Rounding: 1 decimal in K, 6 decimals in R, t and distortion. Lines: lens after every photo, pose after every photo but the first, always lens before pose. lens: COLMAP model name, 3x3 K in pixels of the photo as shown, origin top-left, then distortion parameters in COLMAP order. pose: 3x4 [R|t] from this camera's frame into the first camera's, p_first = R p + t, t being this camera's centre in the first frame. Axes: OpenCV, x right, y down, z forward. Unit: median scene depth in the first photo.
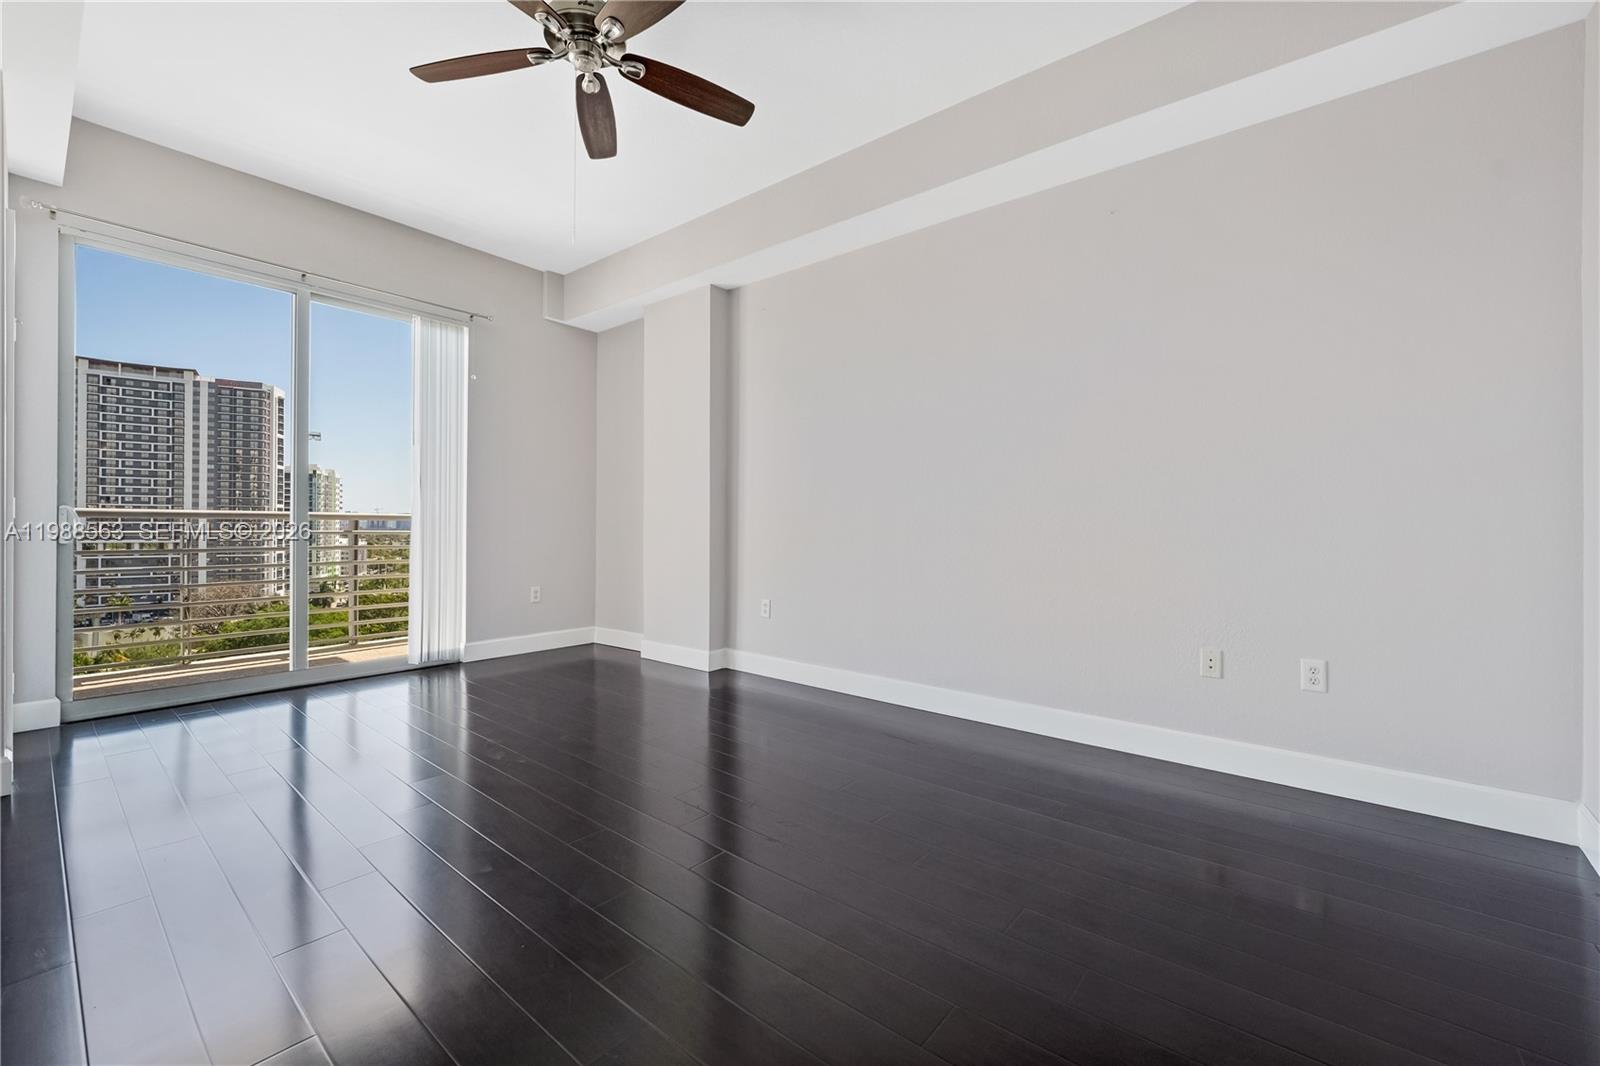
lens RADIAL K [[667.1, 0, 814.5], [0, 667.1, 526.8], [0, 0, 1]] dist [-0.017944, 0.001074]
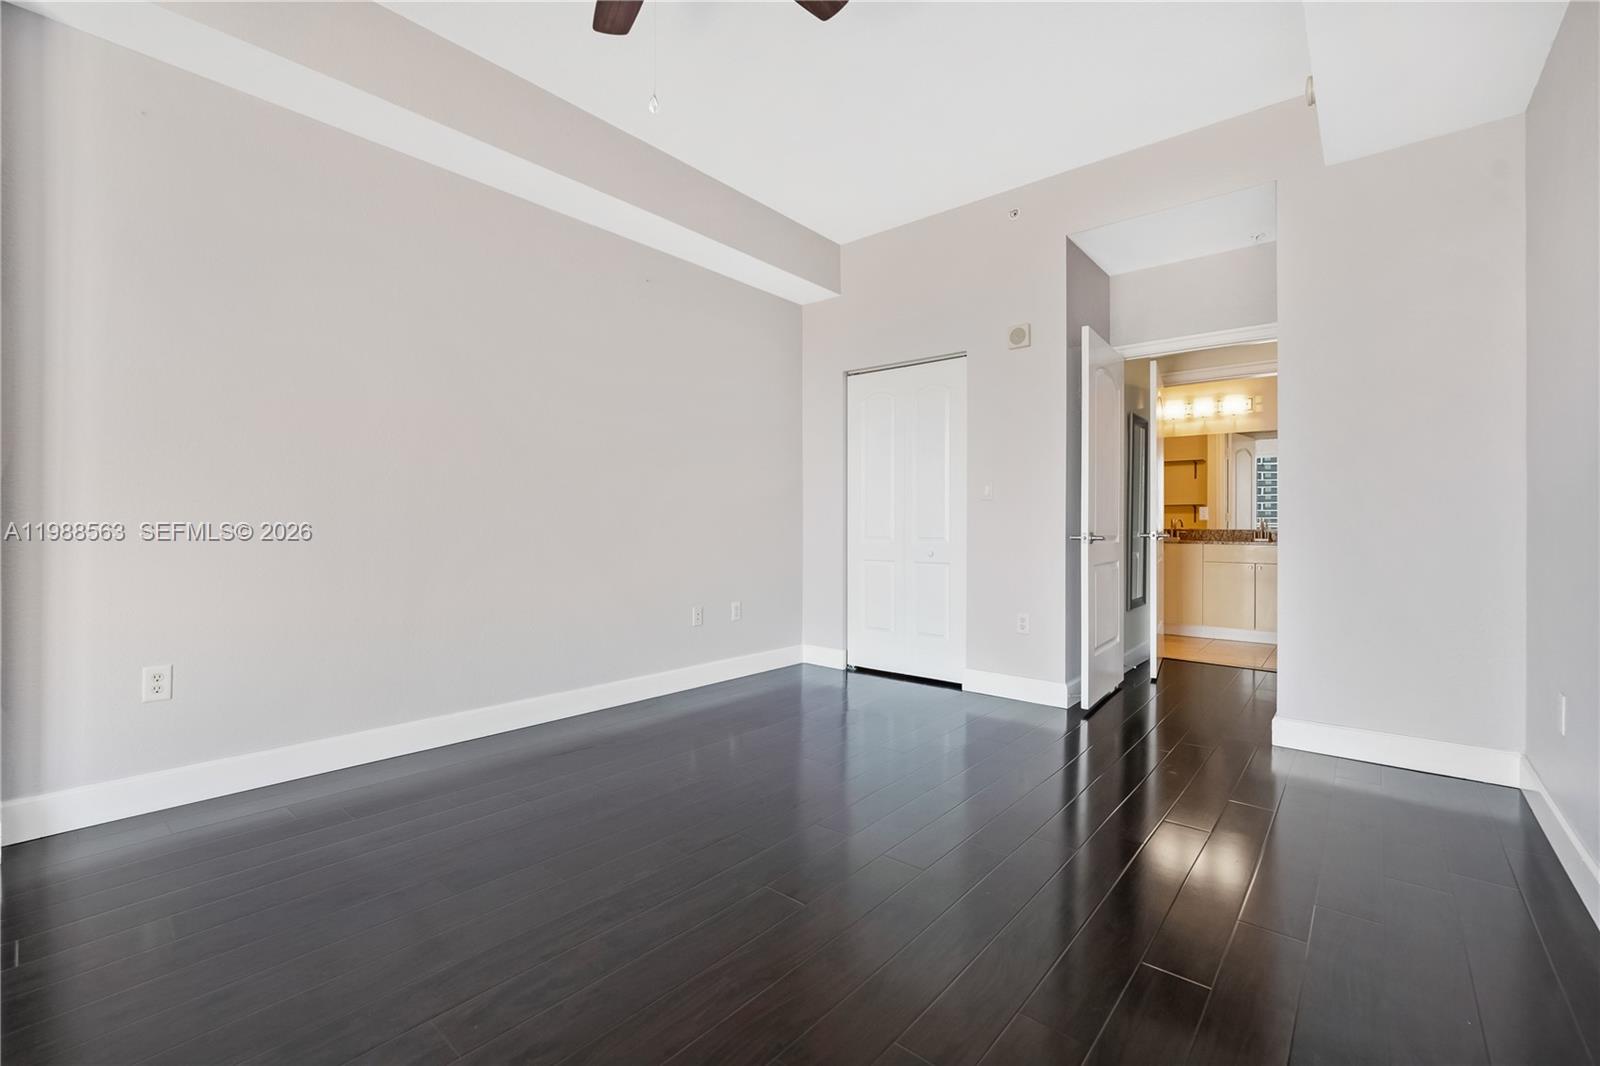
lens RADIAL K [[667.1, 0, 804.7], [0, 667.1, 525.2], [0, 0, 1]] dist [-0.017944, 0.001074]
pose [[0.018775, -0.008762, 0.999785, -0.454631], [-0.002601, 0.999958, 0.008812, -0.006875], [-0.999820, -0.002766, 0.018751, 0.367191]]
